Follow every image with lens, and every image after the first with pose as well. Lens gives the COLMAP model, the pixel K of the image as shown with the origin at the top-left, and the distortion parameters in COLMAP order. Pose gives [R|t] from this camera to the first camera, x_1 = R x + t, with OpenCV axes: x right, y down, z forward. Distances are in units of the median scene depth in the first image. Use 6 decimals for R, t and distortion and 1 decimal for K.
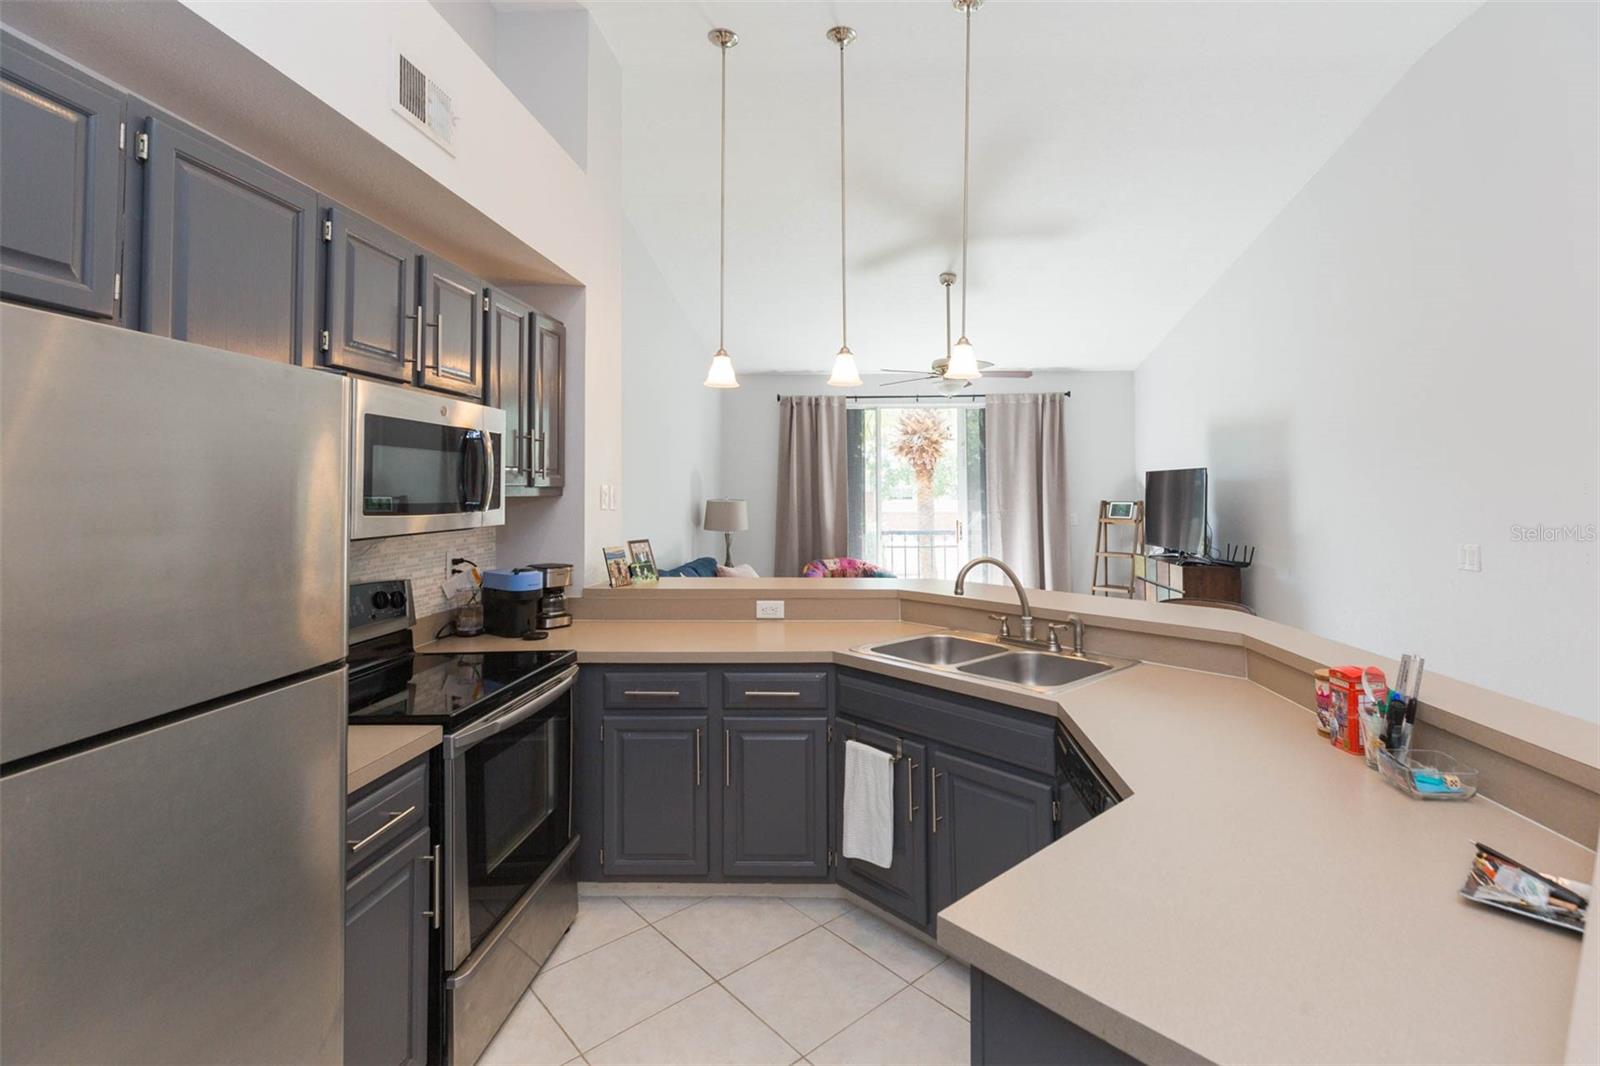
lens RADIAL K [[728.9, 0, 857.5], [0, 728.9, 475.5], [0, 0, 1]] dist [0.004974, -0.002029]
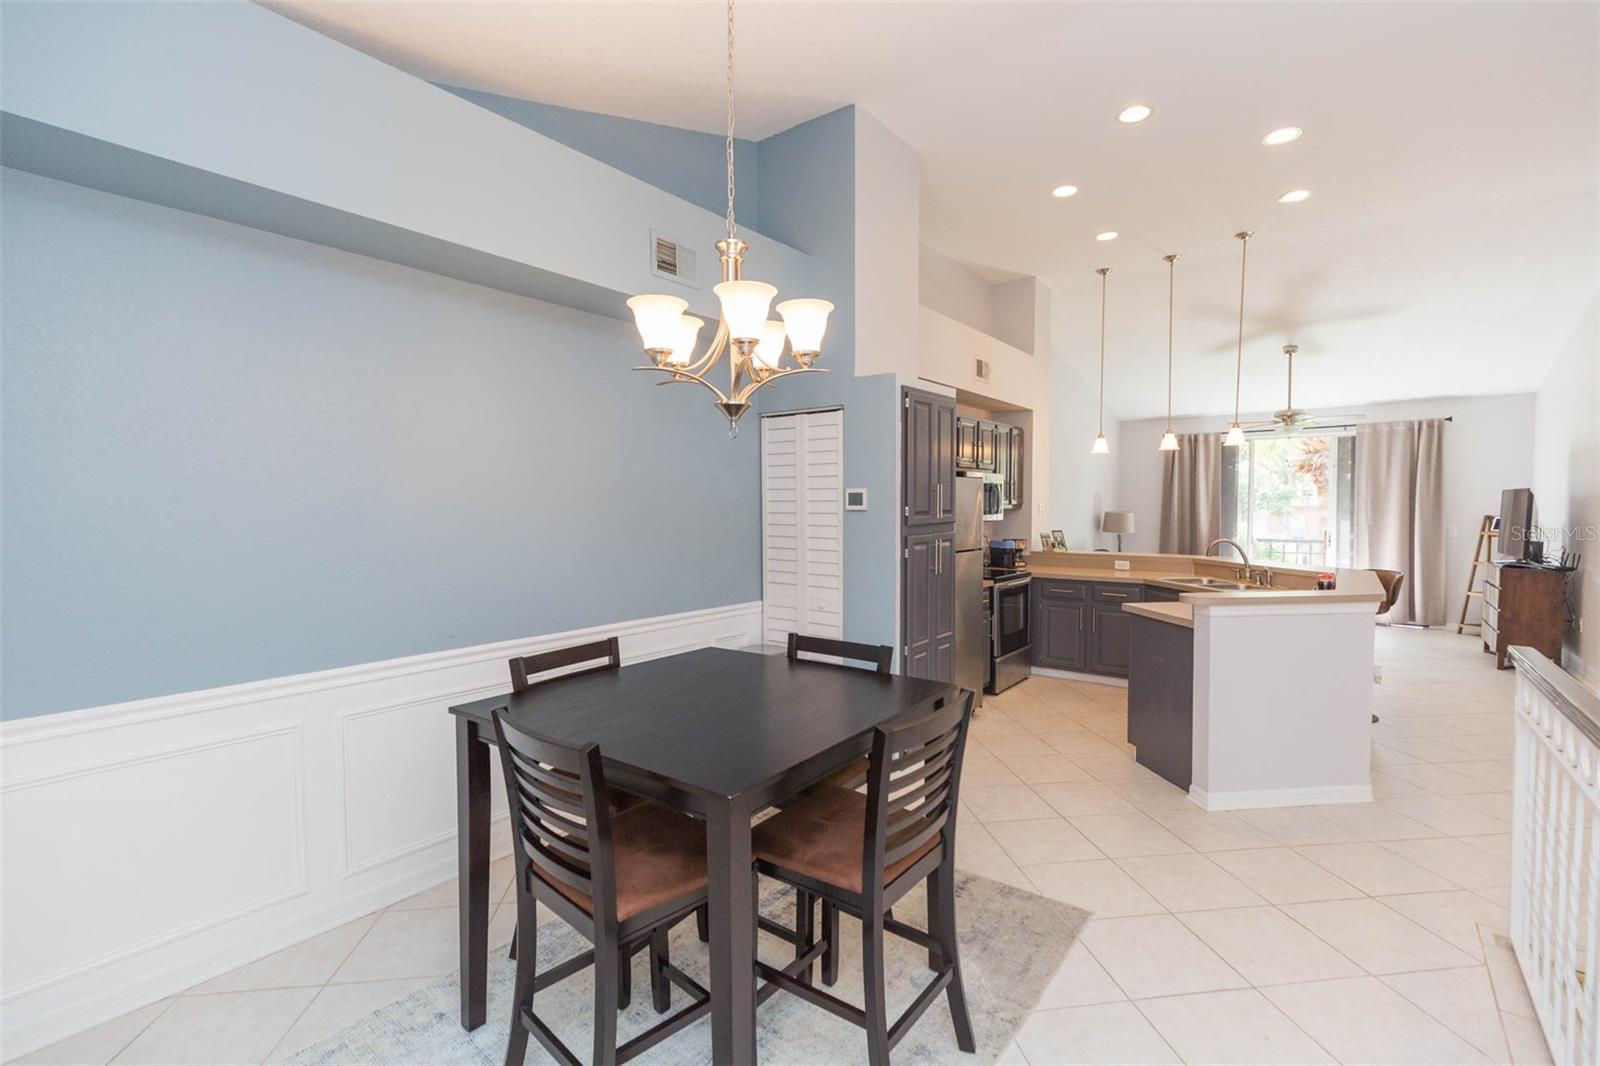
lens RADIAL K [[728.9, 0, 812.4], [0, 728.9, 534.9], [0, 0, 1]] dist [0.004974, -0.002029]
pose [[0.815704, 0.025565, -0.577904, 0.339409], [0.010787, 0.998177, 0.059383, -0.028446], [0.578369, -0.054673, 0.813941, -1.116784]]
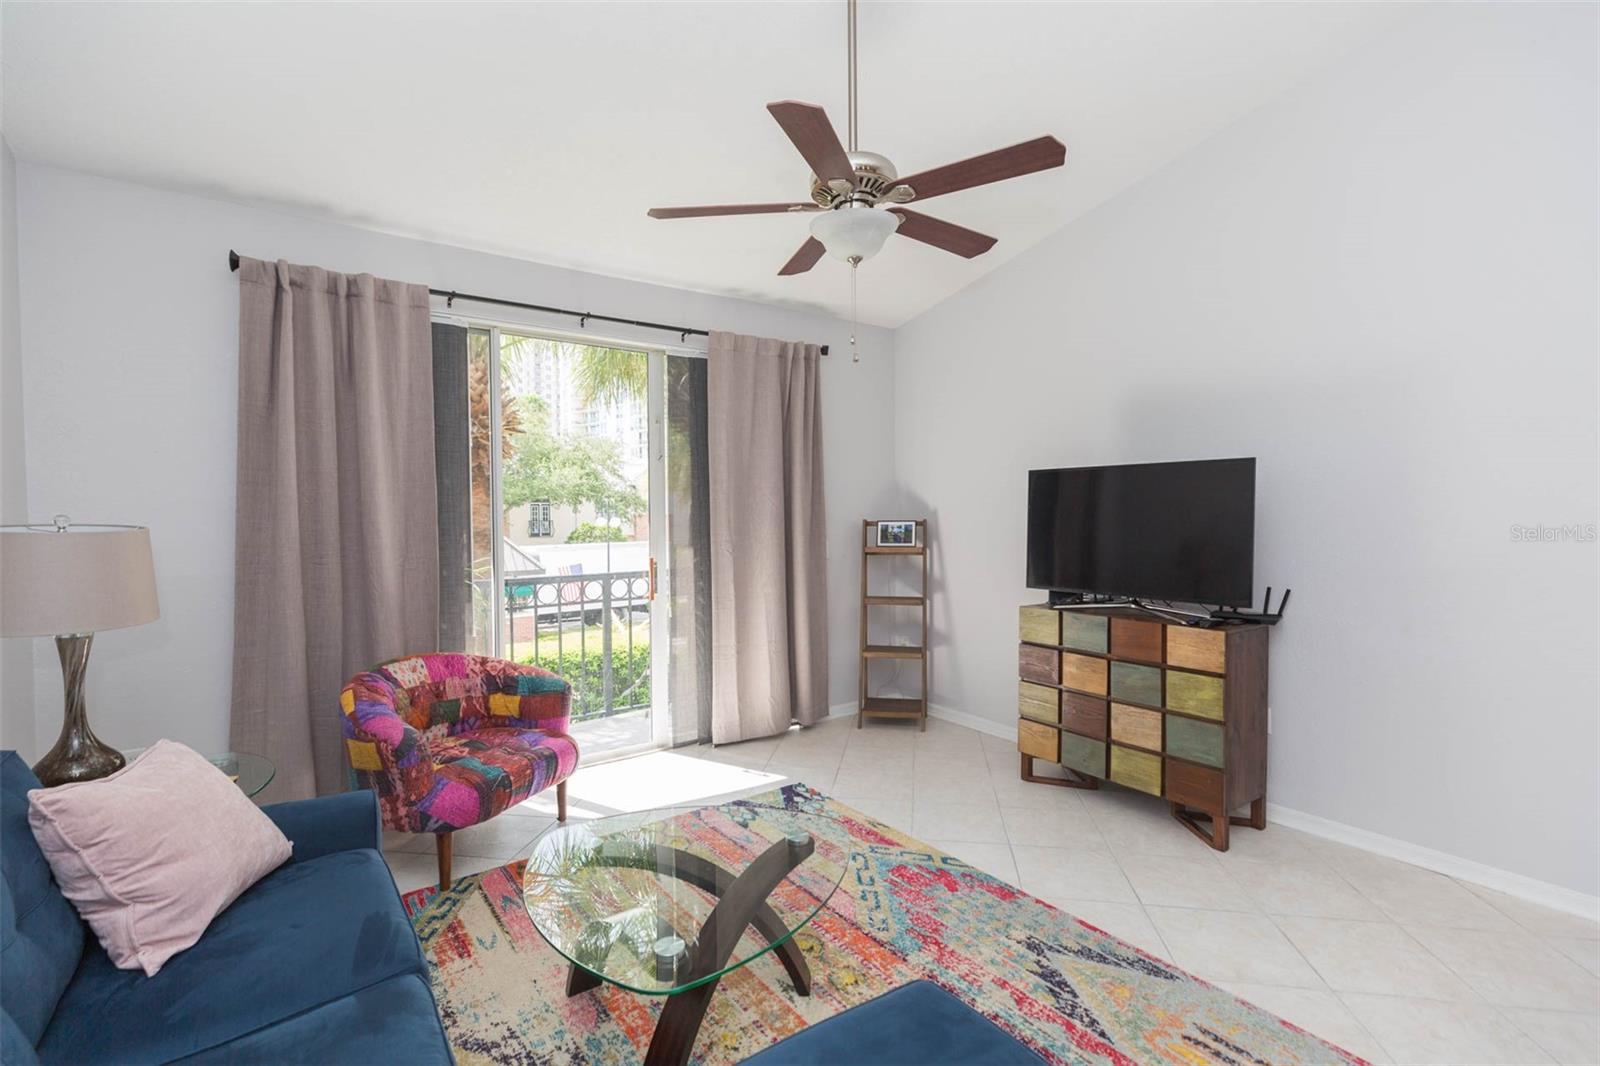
lens RADIAL K [[728.9, 0, 806.9], [0, 728.9, 531.9], [0, 0, 1]] dist [0.004974, -0.002029]
pose [[0.791386, -0.018917, 0.611024, -0.252242], [-0.007902, 0.999121, 0.041167, 0.042638], [-0.611265, -0.037407, 0.790541, 1.189301]]
